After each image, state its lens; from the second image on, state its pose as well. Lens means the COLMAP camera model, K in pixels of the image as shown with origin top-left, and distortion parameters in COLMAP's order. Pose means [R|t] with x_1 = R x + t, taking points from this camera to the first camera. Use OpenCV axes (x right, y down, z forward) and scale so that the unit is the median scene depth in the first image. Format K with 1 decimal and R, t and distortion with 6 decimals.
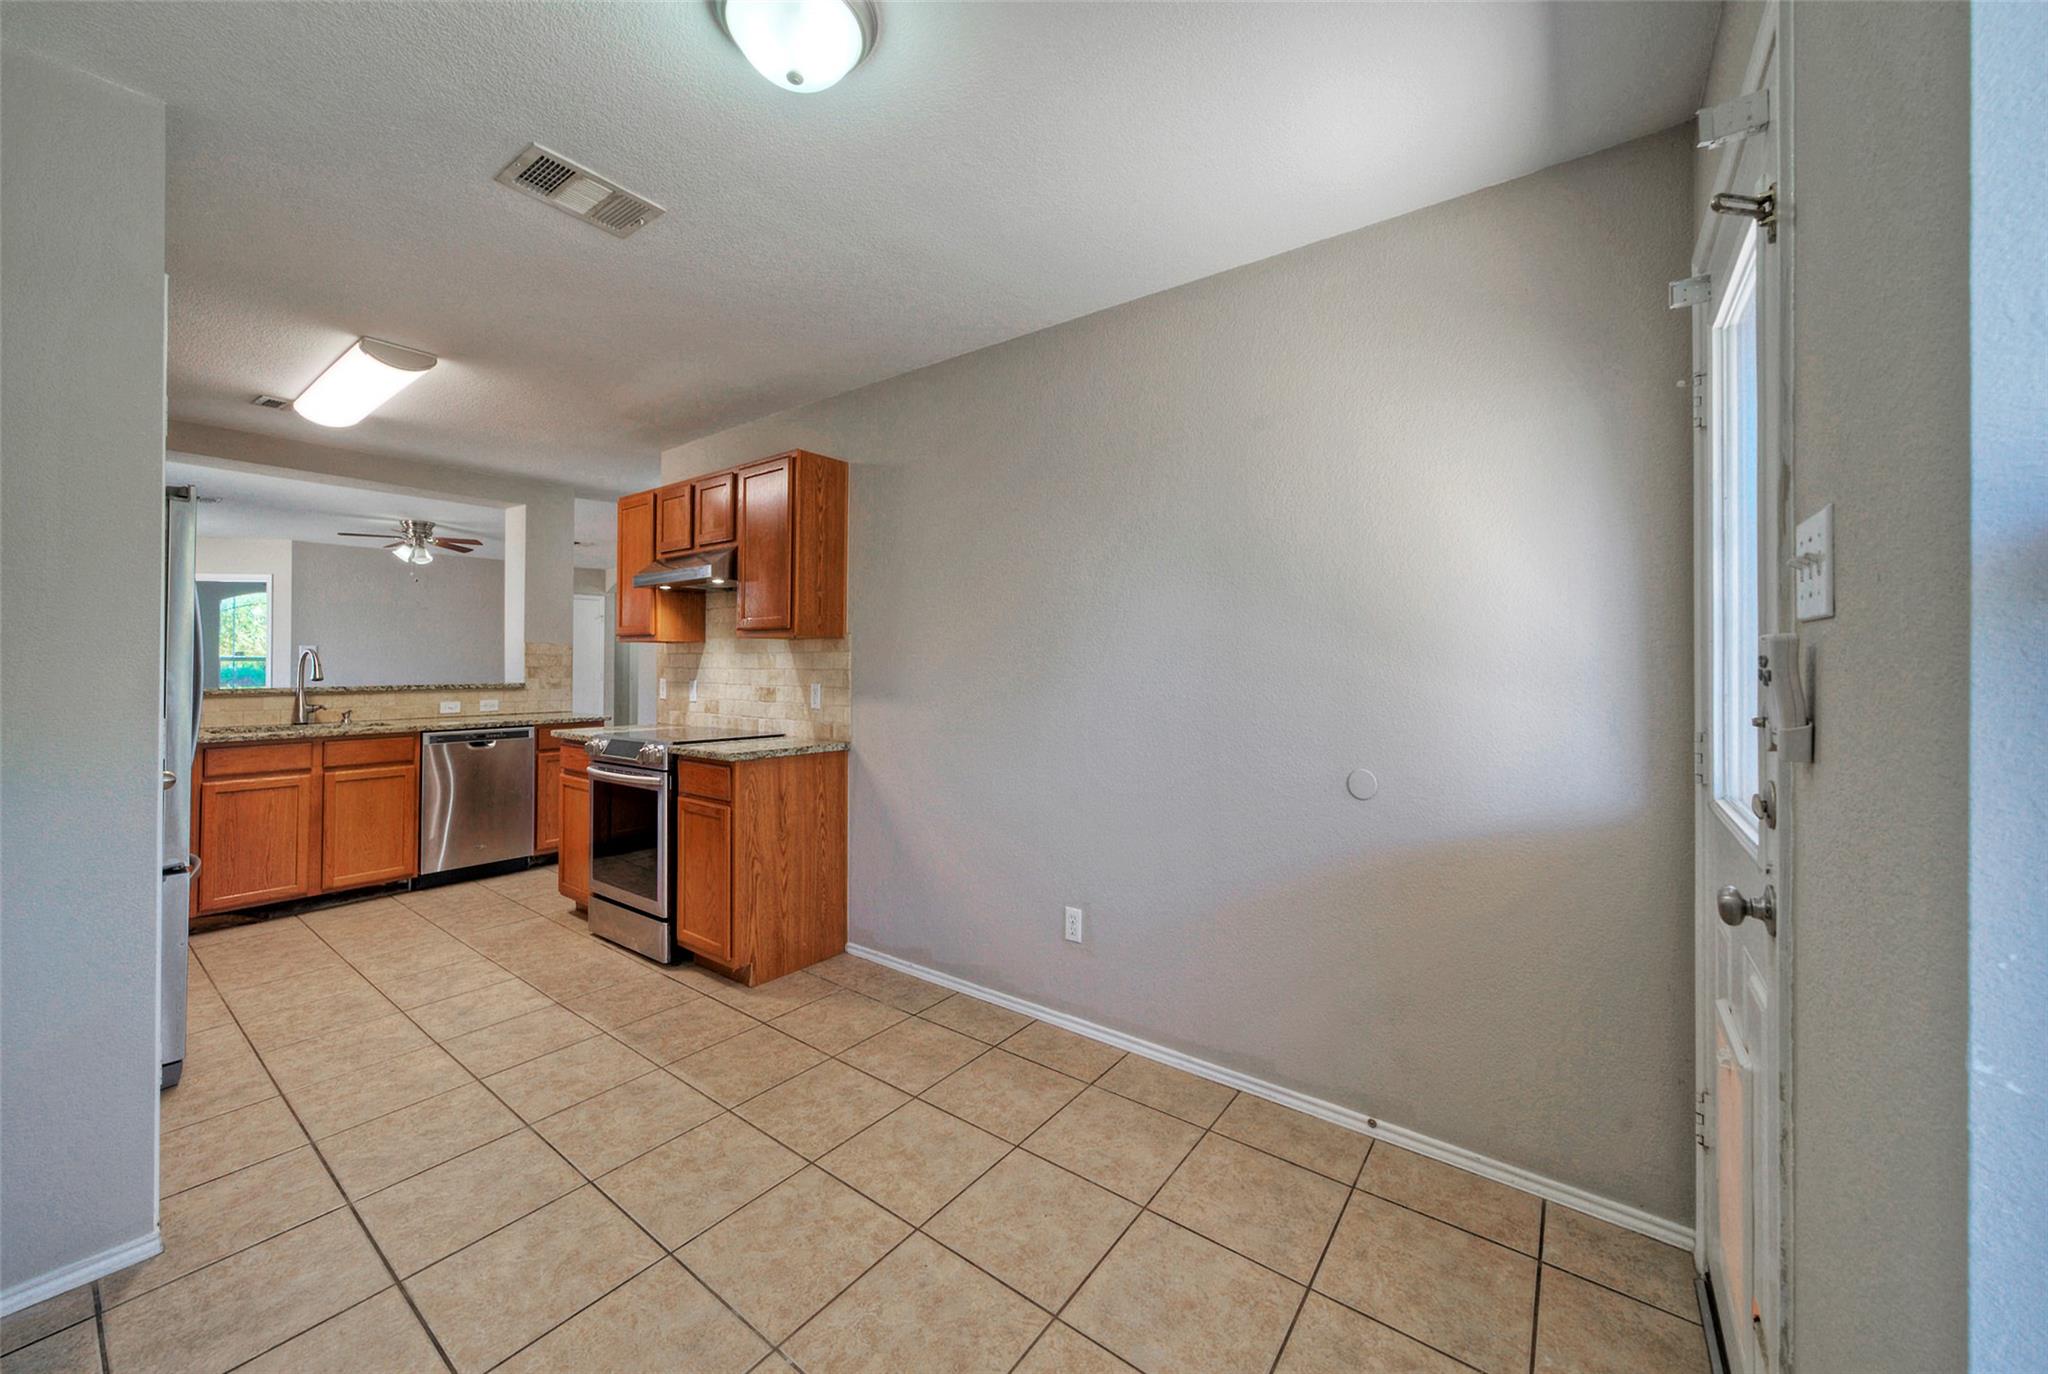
lens RADIAL K [[751.9, 0, 1029.3], [0, 751.9, 657.7], [0, 0, 1]] dist [0.000263, -0.000017]
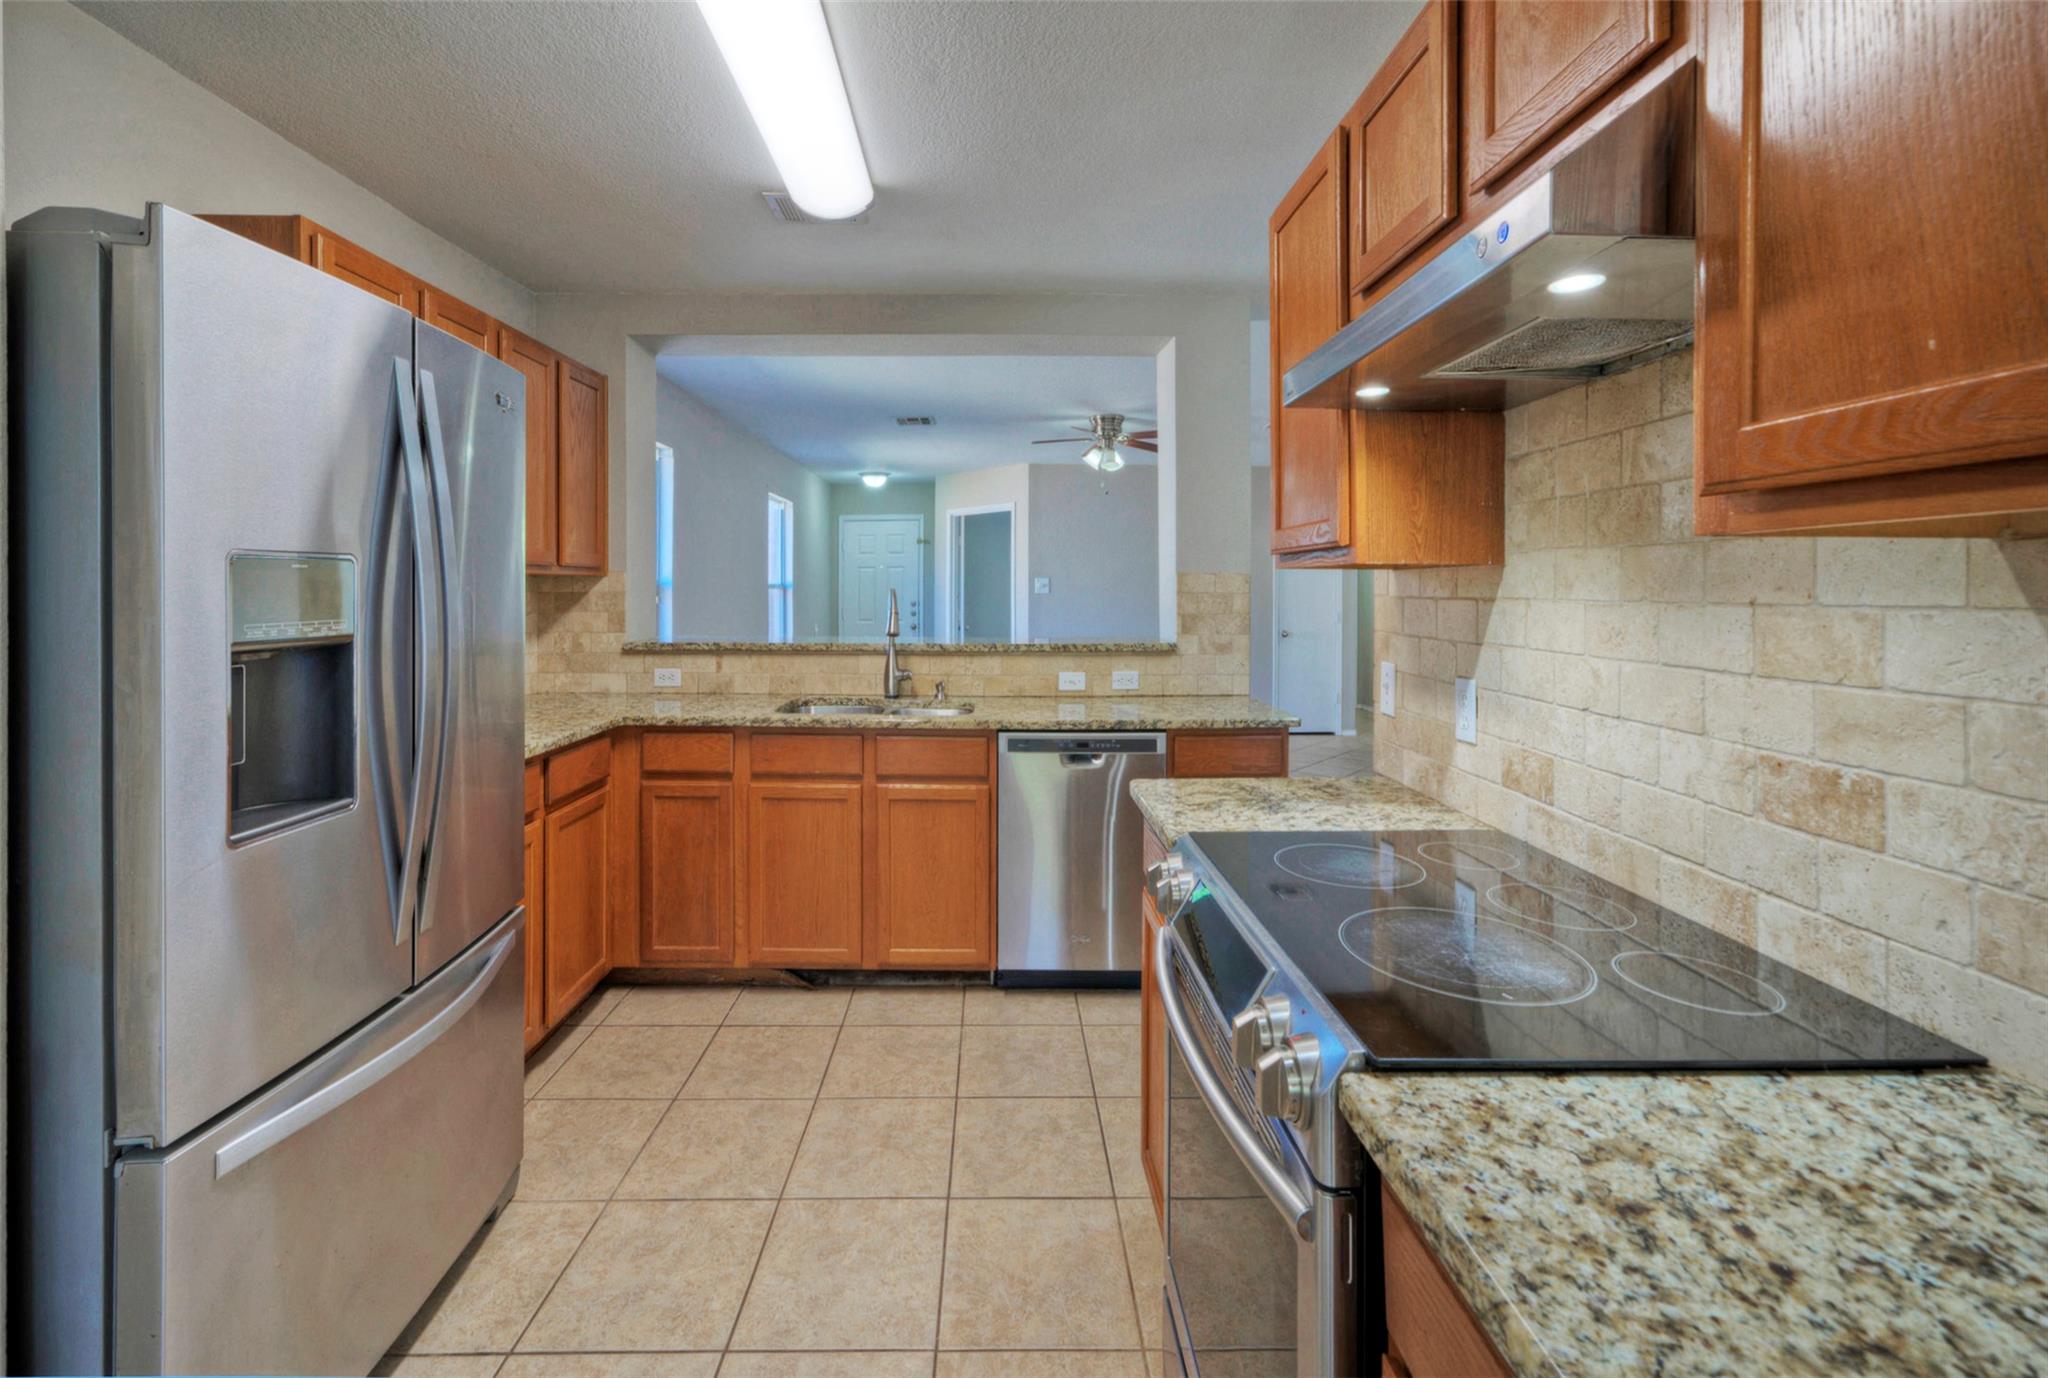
lens RADIAL K [[878.4, 0, 1021.1], [0, 878.4, 590.8], [0, 0, 1]] dist [-0.088623, 0.069547]
pose [[0.616784, -0.001297, -0.787131, -0.273968], [0.005971, 0.999978, 0.003030, -0.011456], [0.787109, -0.006569, 0.616778, 0.621921]]
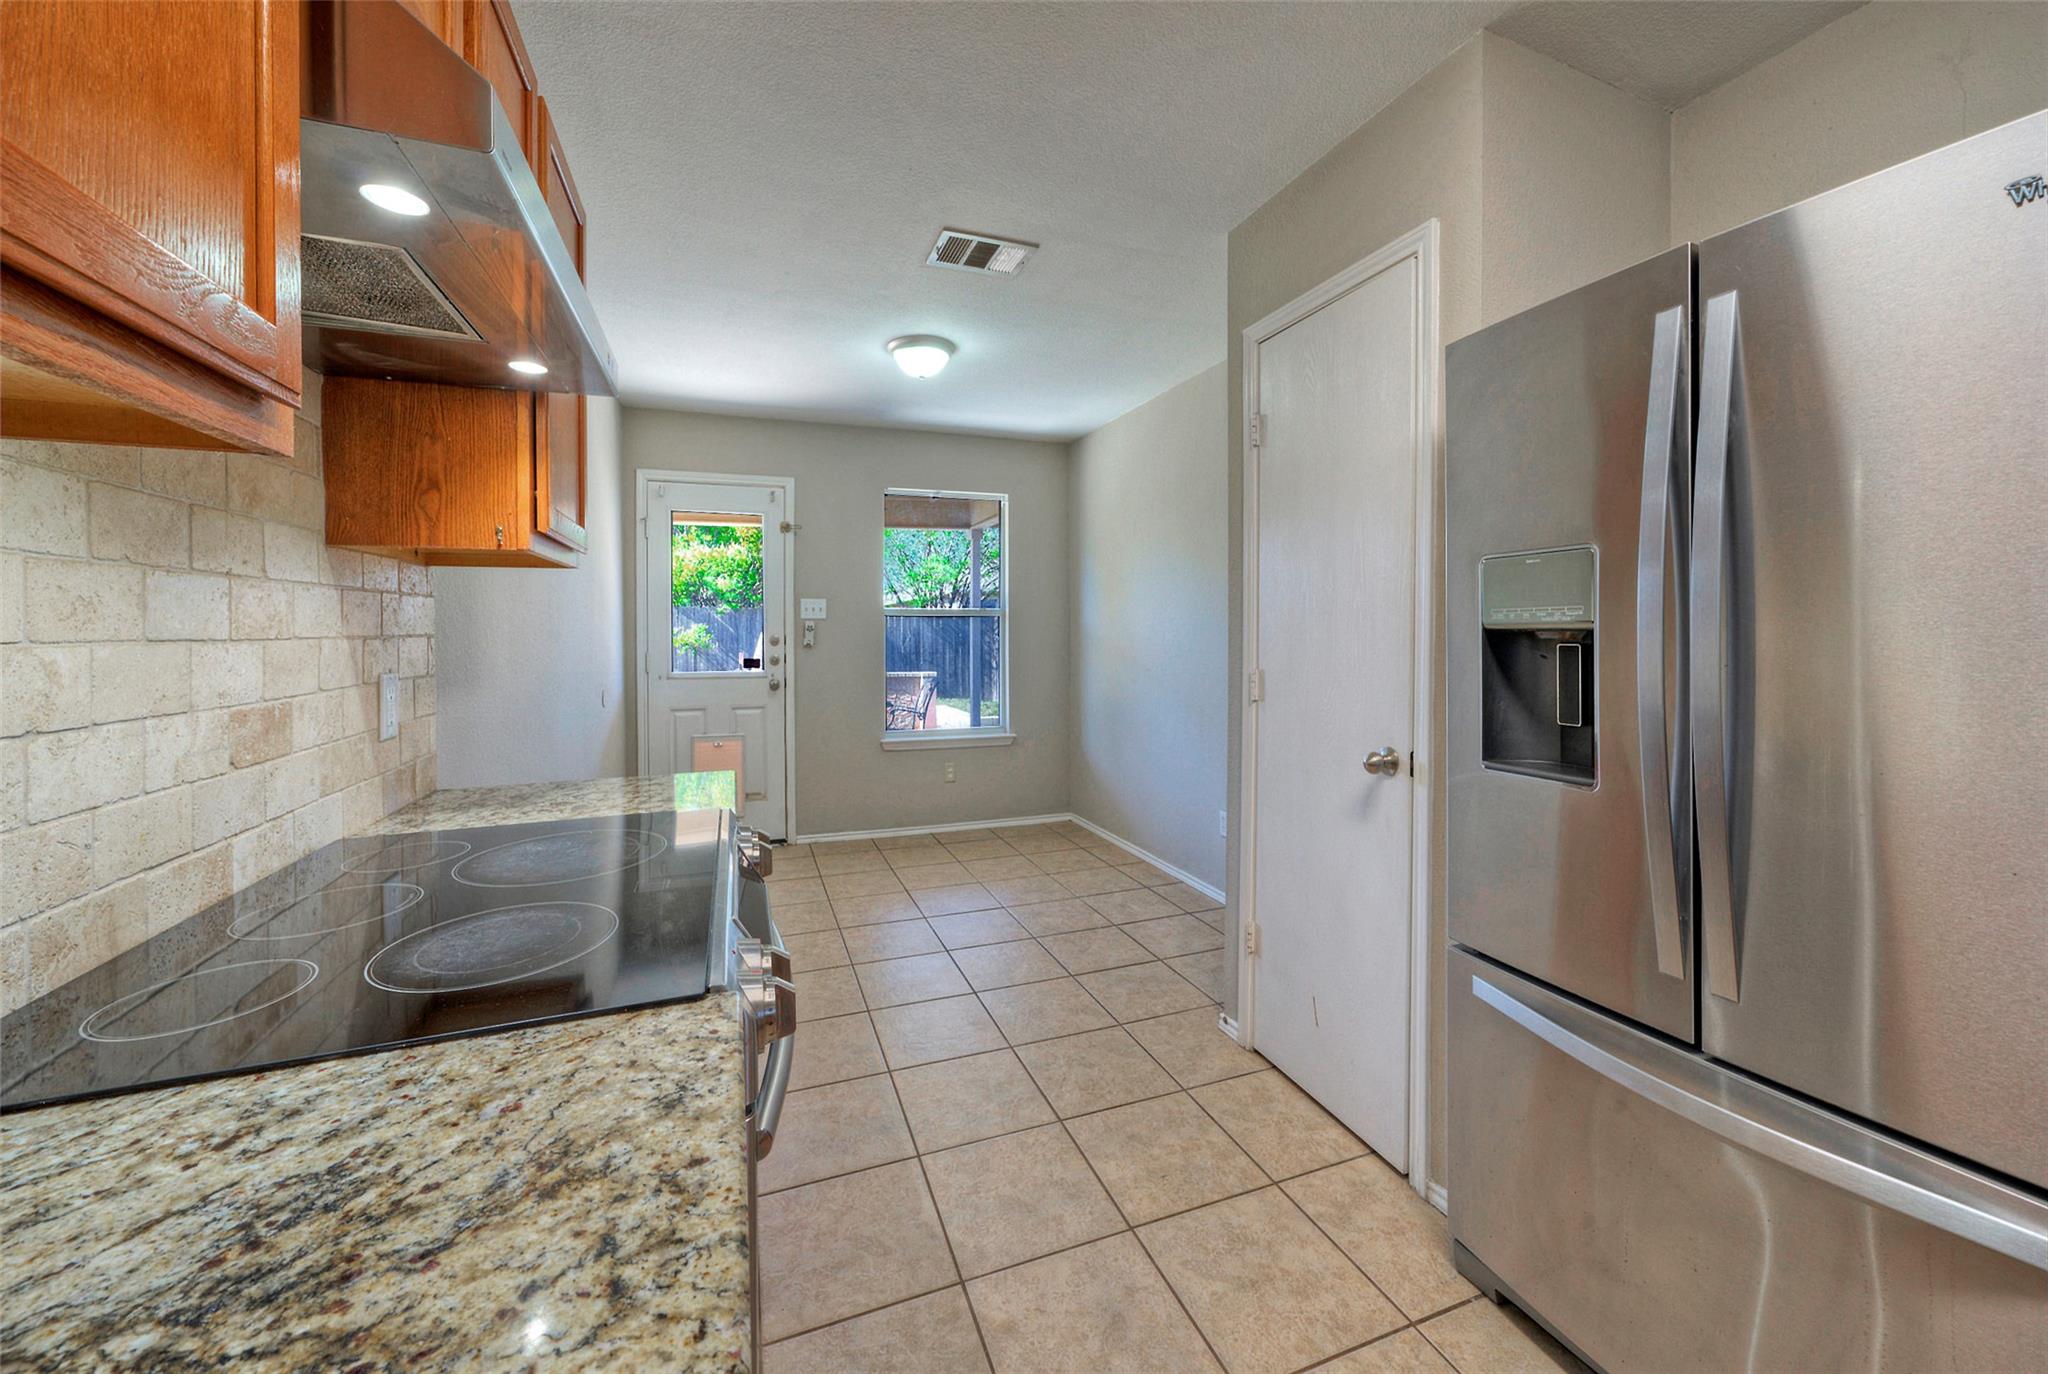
lens RADIAL K [[768.3, 0, 1005.9], [0, 768.3, 641.3], [0, 0, 1]] dist [-0.014355, 0.000191]
pose [[-0.826967, -0.008572, 0.562185, -0.660036], [-0.005382, 0.999959, 0.007331, 0.011569], [-0.562225, 0.003037, -0.826979, 0.990549]]
